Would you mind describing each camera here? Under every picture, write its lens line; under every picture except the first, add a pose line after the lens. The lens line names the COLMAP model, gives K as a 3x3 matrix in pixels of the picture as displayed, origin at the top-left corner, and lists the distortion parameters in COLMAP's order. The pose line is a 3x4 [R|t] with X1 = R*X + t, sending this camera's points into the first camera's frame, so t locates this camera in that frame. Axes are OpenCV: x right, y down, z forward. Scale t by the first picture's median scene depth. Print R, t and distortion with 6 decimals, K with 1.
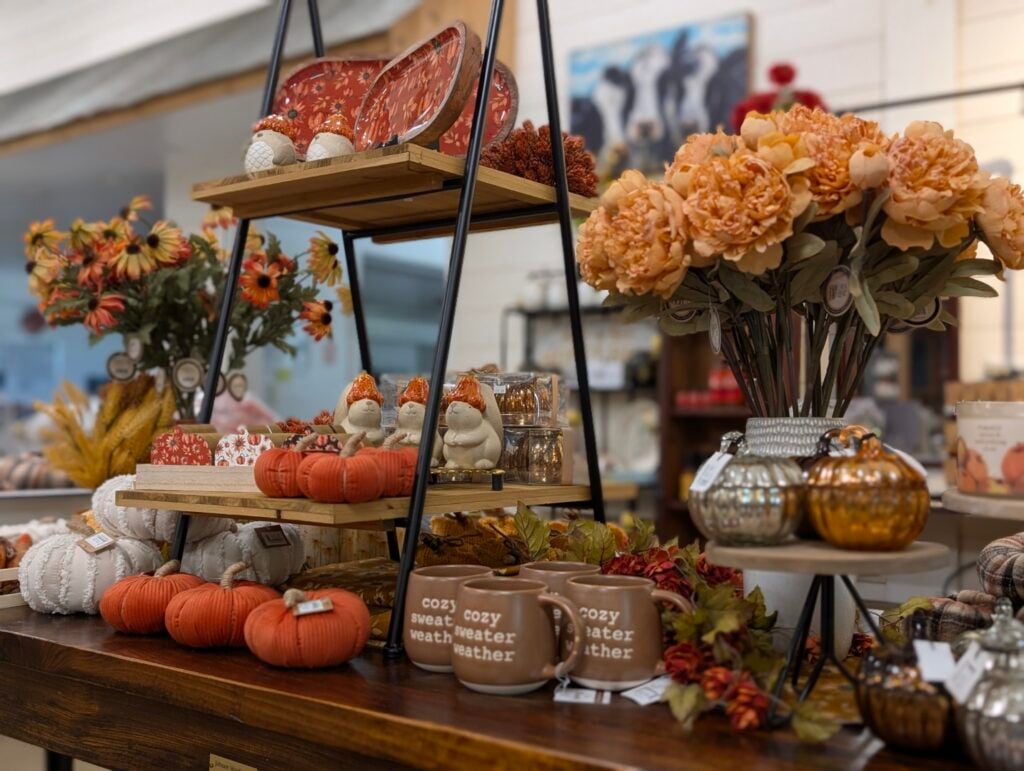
lens RADIAL K [[1129.9, 0, 544.8], [0, 1129.9, 385.0], [0, 0, 1]] dist [0.006553, -0.008995]
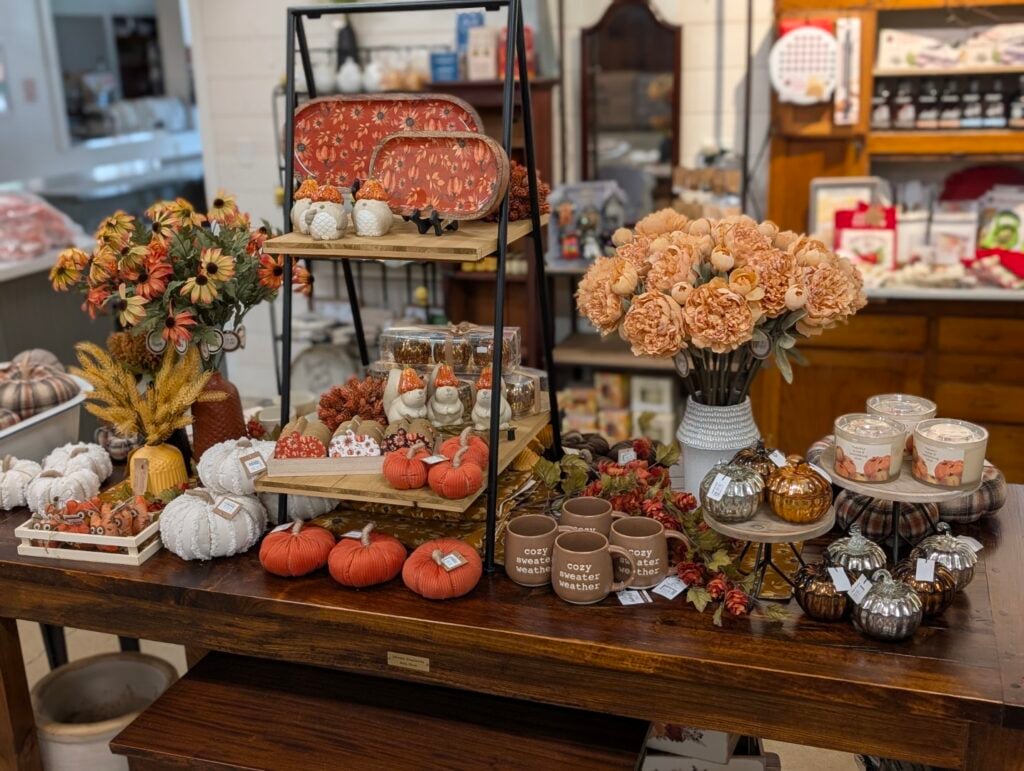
lens RADIAL K [[1102.5, 0, 549.0], [0, 1102.5, 380.7], [0, 0, 1]] dist [0.099204, -0.284853]
pose [[0.948486, -0.120820, 0.292877, -0.464735], [0.022166, 0.947471, 0.319073, -0.500171], [-0.316043, -0.296145, 0.901341, -0.346999]]
